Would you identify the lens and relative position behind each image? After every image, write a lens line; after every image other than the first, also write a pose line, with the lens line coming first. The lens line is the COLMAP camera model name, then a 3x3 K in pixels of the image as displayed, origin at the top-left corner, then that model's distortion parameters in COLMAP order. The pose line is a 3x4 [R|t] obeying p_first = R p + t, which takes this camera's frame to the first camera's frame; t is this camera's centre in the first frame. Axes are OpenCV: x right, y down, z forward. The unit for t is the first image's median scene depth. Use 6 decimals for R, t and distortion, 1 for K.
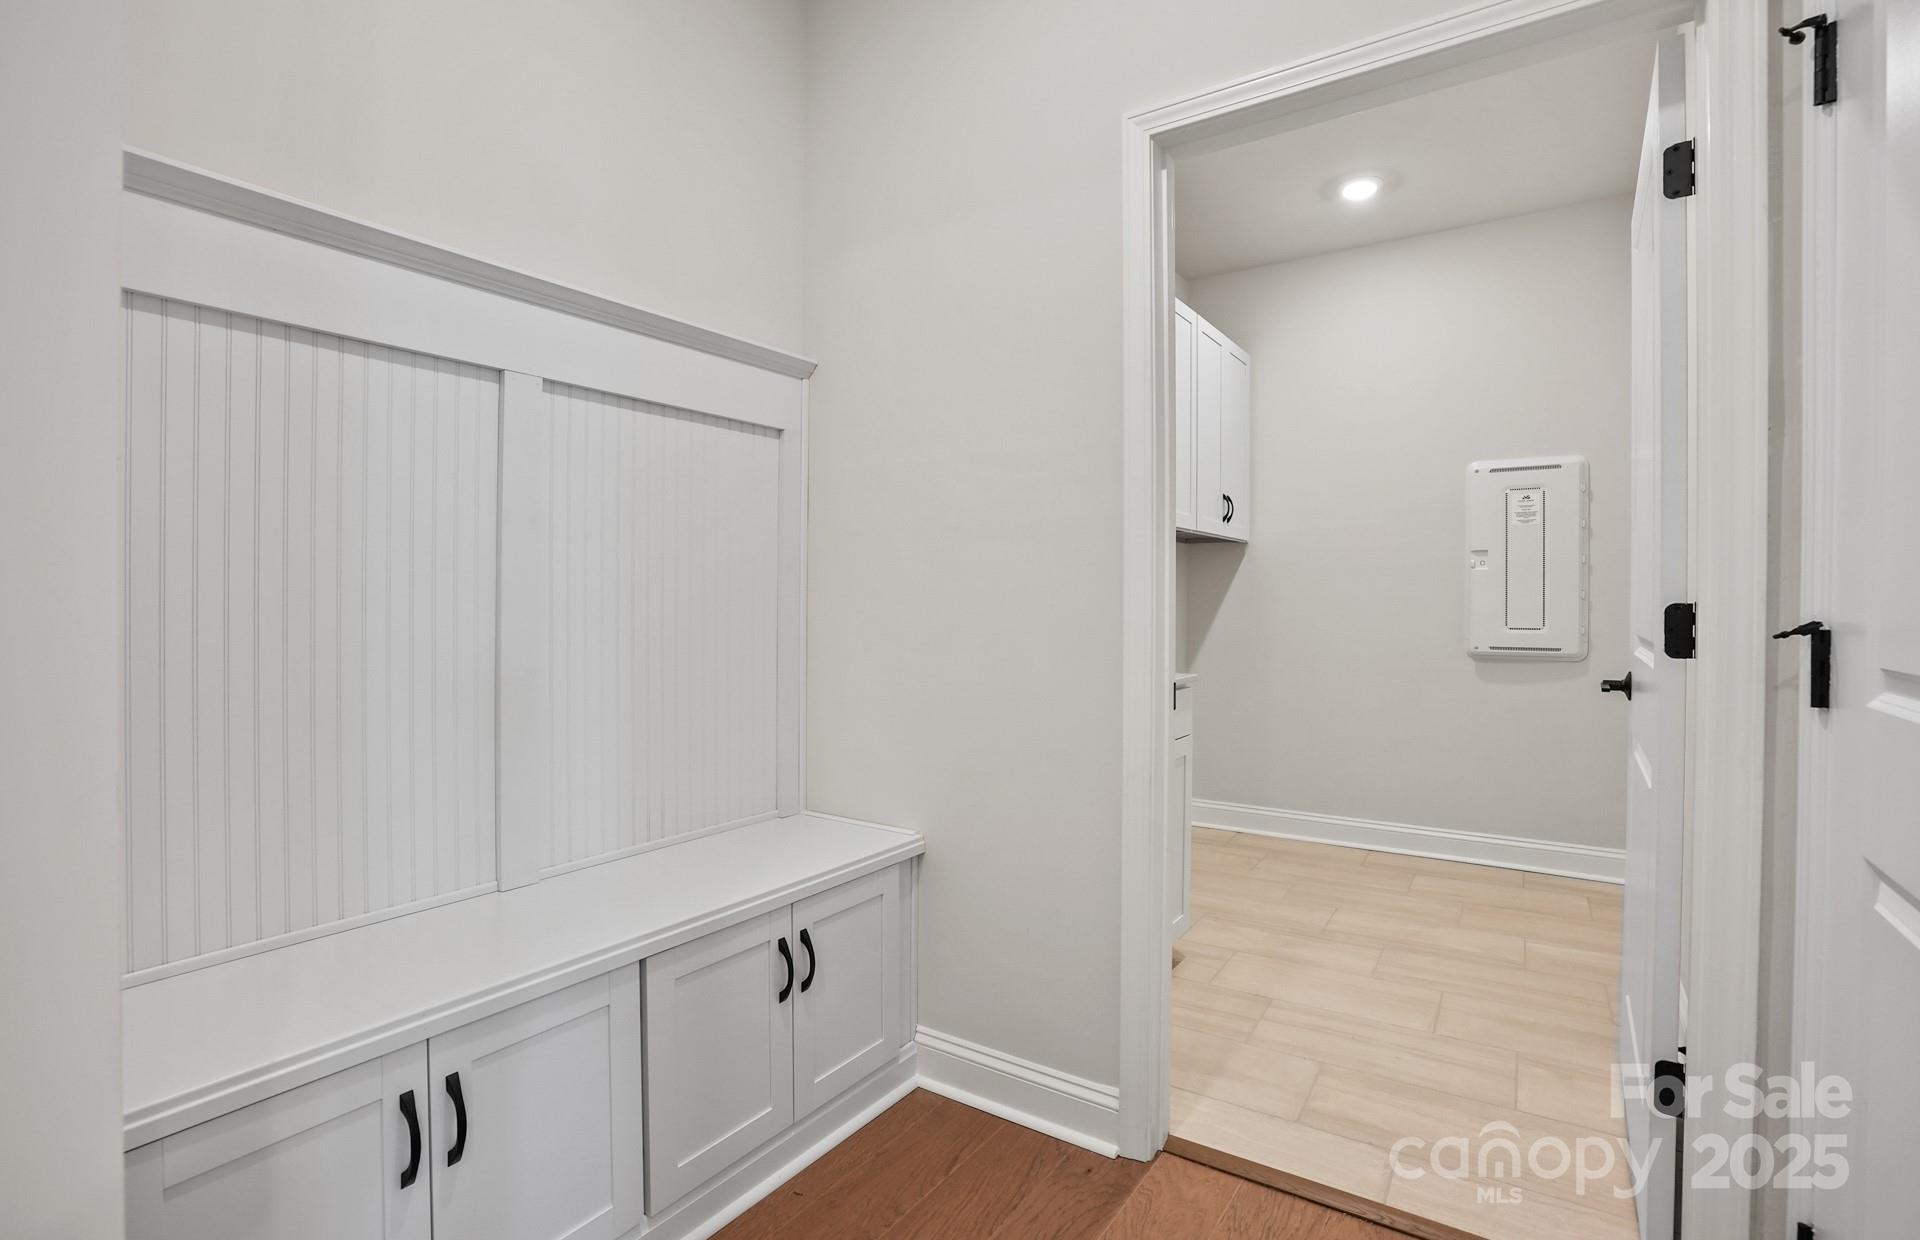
lens RADIAL K [[898.5, 0, 954.4], [0, 898.5, 612.6], [0, 0, 1]] dist [-0.051666, 0.018572]
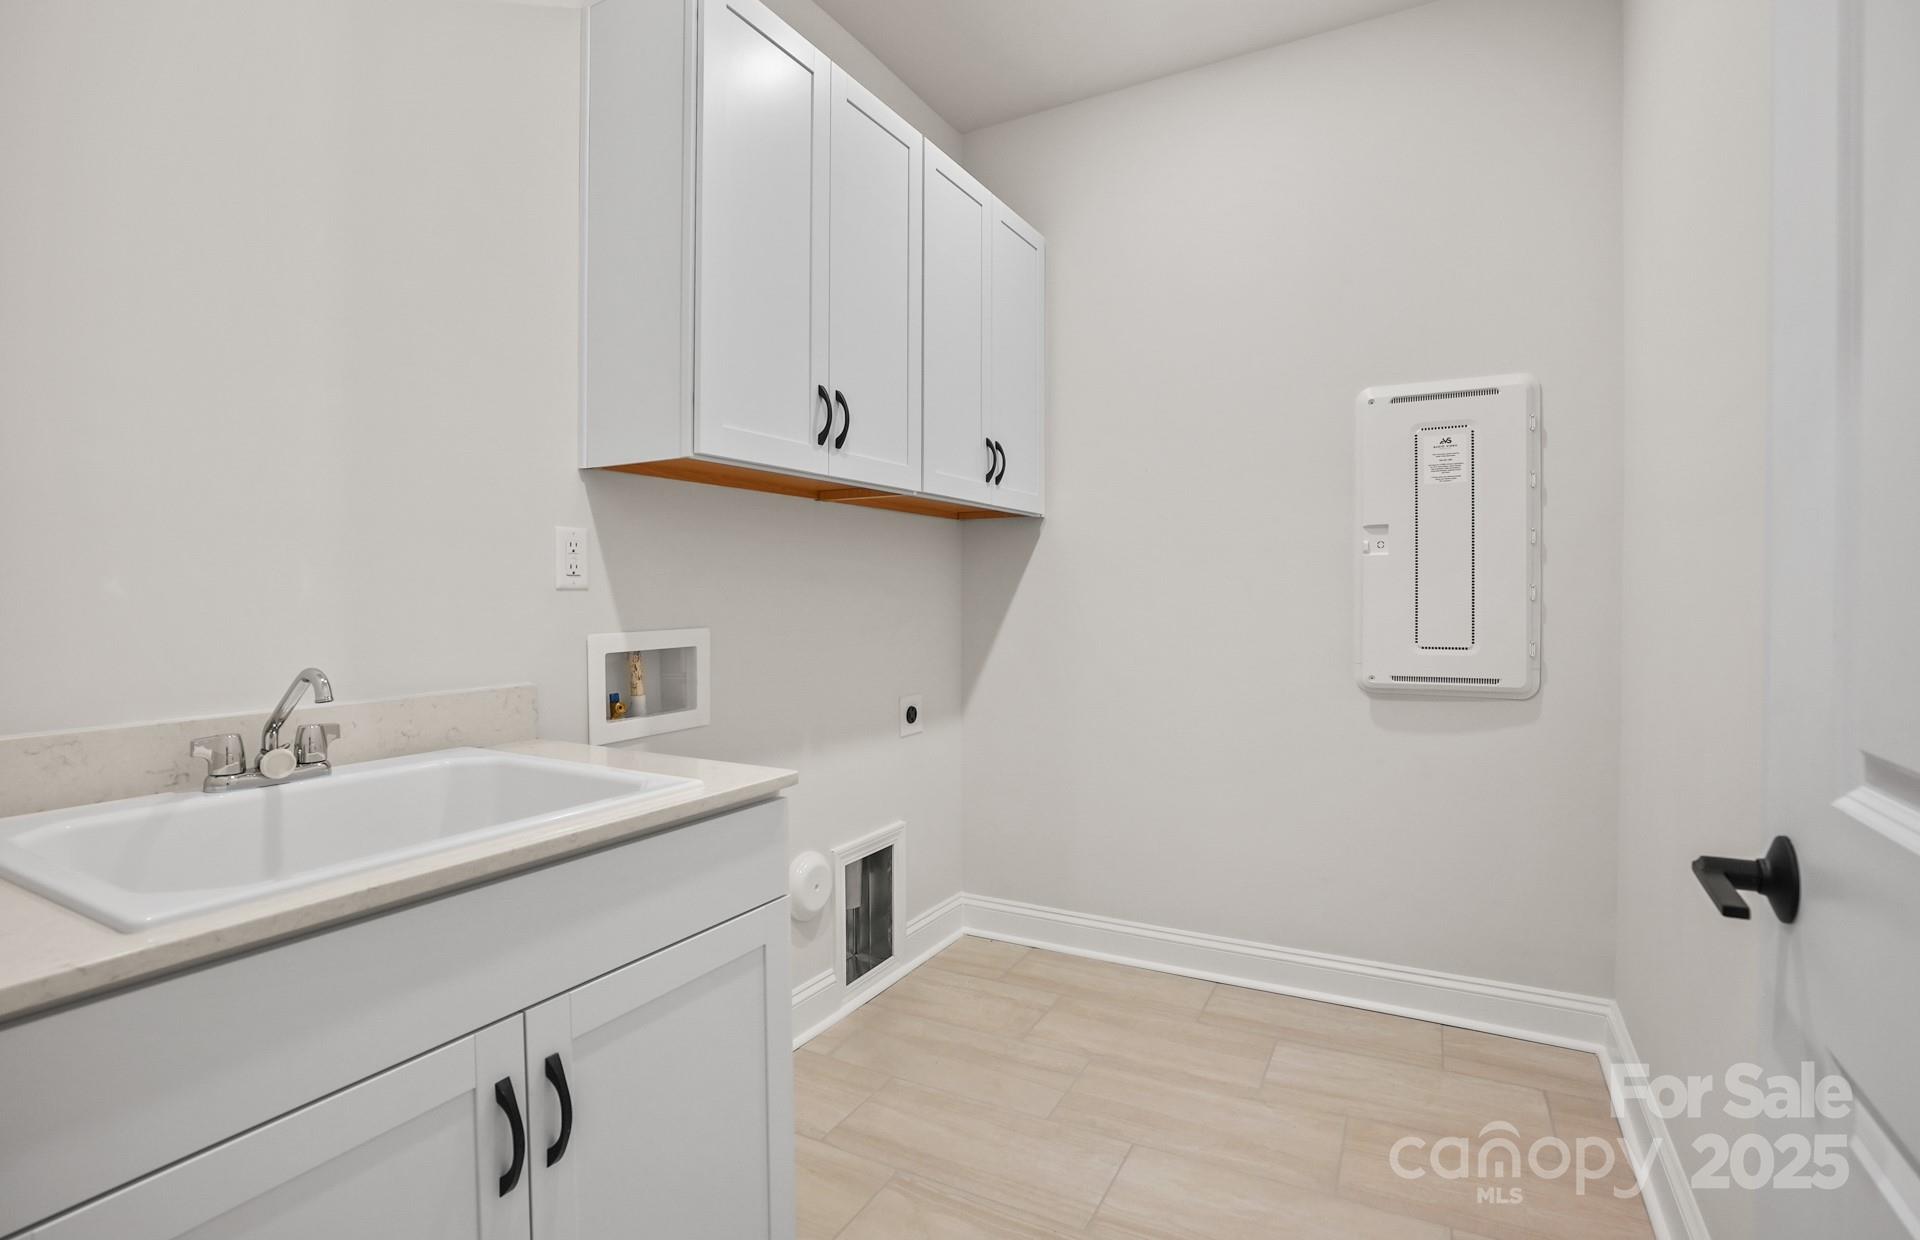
lens RADIAL K [[898.5, 0, 958.5], [0, 898.5, 615.3], [0, 0, 1]] dist [-0.051666, 0.018572]
pose [[0.995979, -0.008064, 0.089225, 0.241206], [0.007442, 0.999946, 0.007302, -0.012595], [-0.089279, -0.006609, 0.995985, 0.395547]]
